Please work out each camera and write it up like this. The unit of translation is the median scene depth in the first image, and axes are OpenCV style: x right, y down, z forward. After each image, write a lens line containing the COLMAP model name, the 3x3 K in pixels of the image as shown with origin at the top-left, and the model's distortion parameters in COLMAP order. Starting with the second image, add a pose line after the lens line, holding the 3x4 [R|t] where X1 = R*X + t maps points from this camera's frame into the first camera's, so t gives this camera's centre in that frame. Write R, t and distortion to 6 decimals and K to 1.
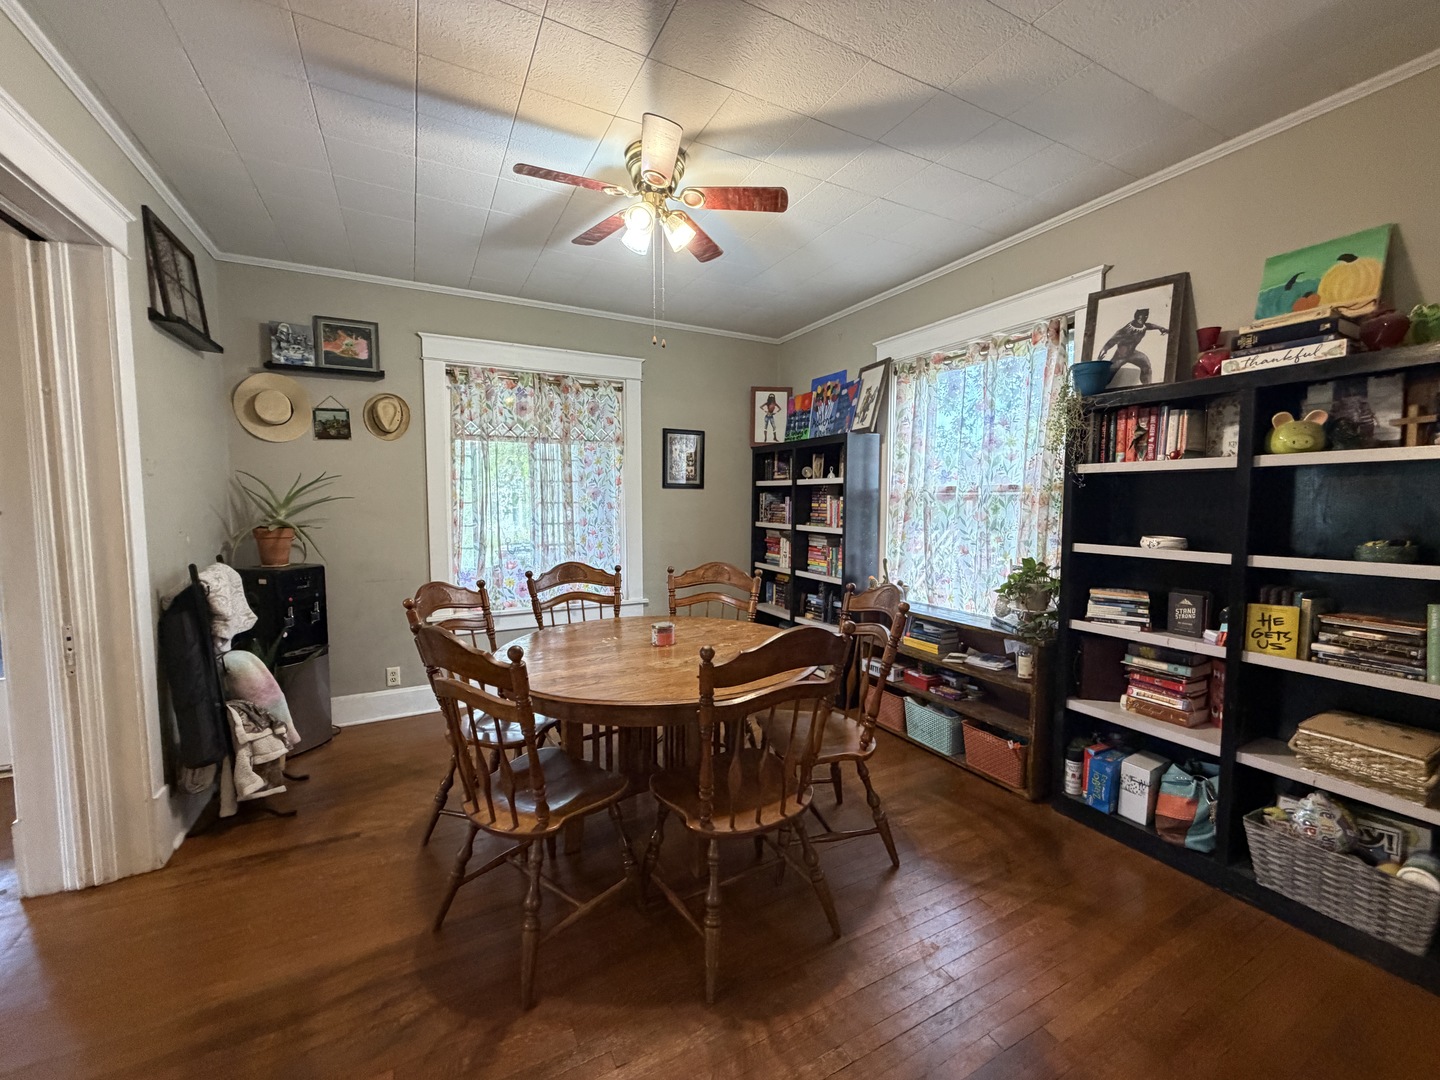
lens RADIAL K [[573.2, 0, 714.1], [0, 573.2, 539.6], [0, 0, 1]] dist [0.001821, 0.000027]
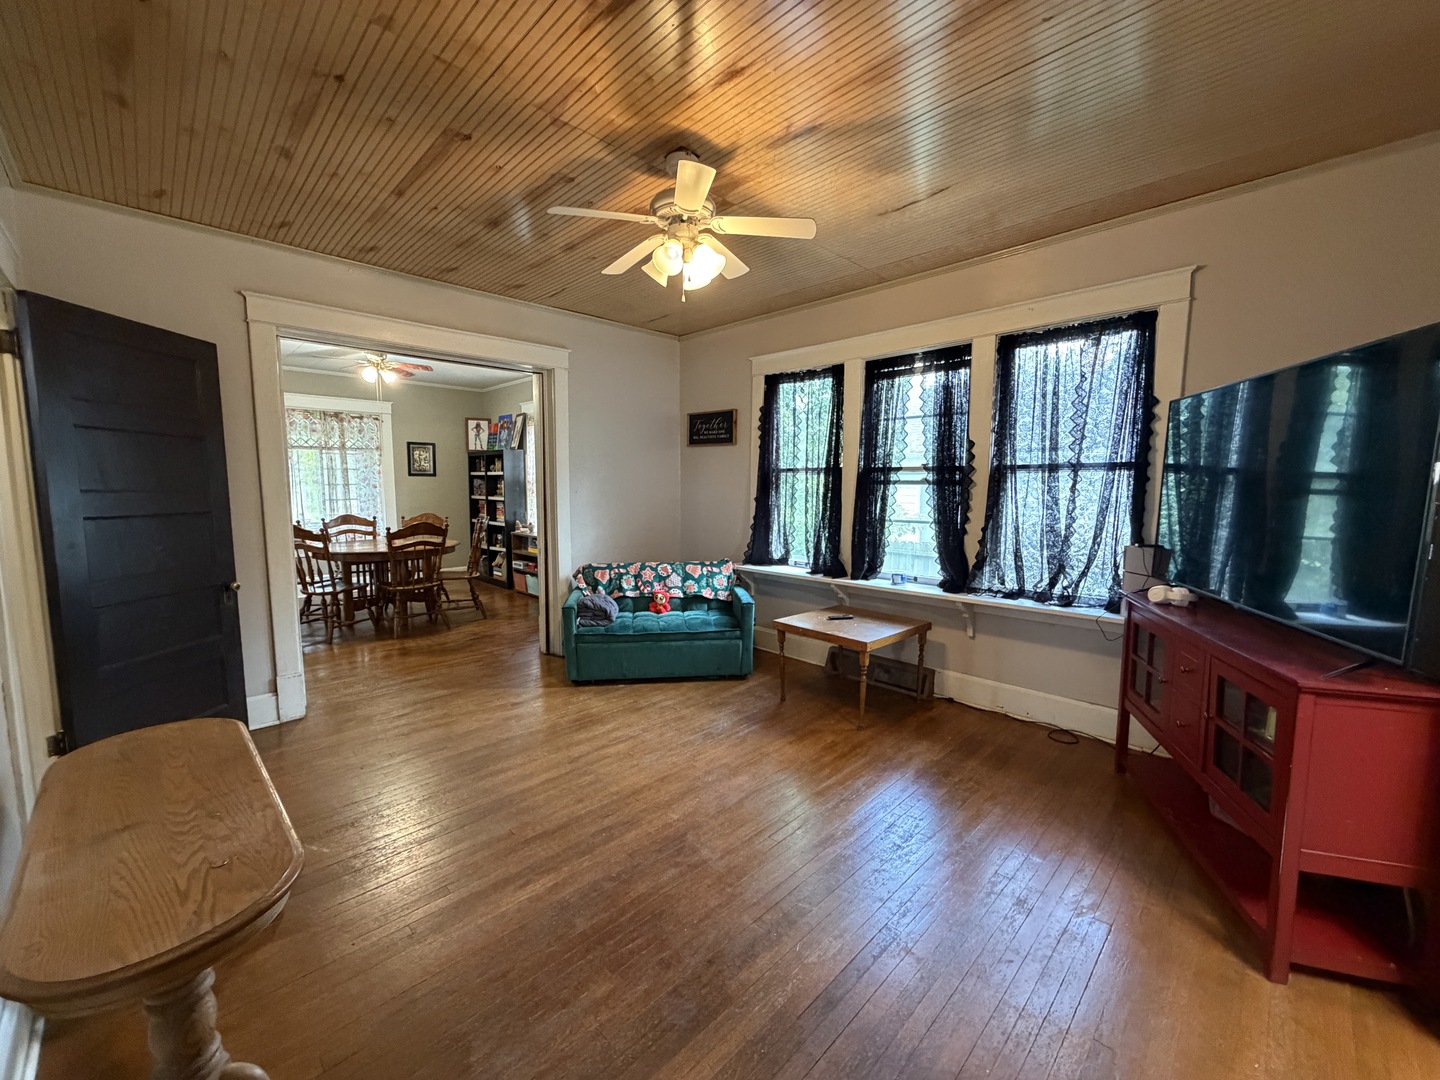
lens RADIAL K [[573.2, 0, 714.1], [0, 573.2, 539.6], [0, 0, 1]] dist [0.001821, 0.000027]
pose [[0.952870, -0.026417, 0.302227, 0.277873], [0.017674, 0.999343, 0.031626, 0.067807], [-0.302864, -0.024794, 0.952711, -0.994774]]
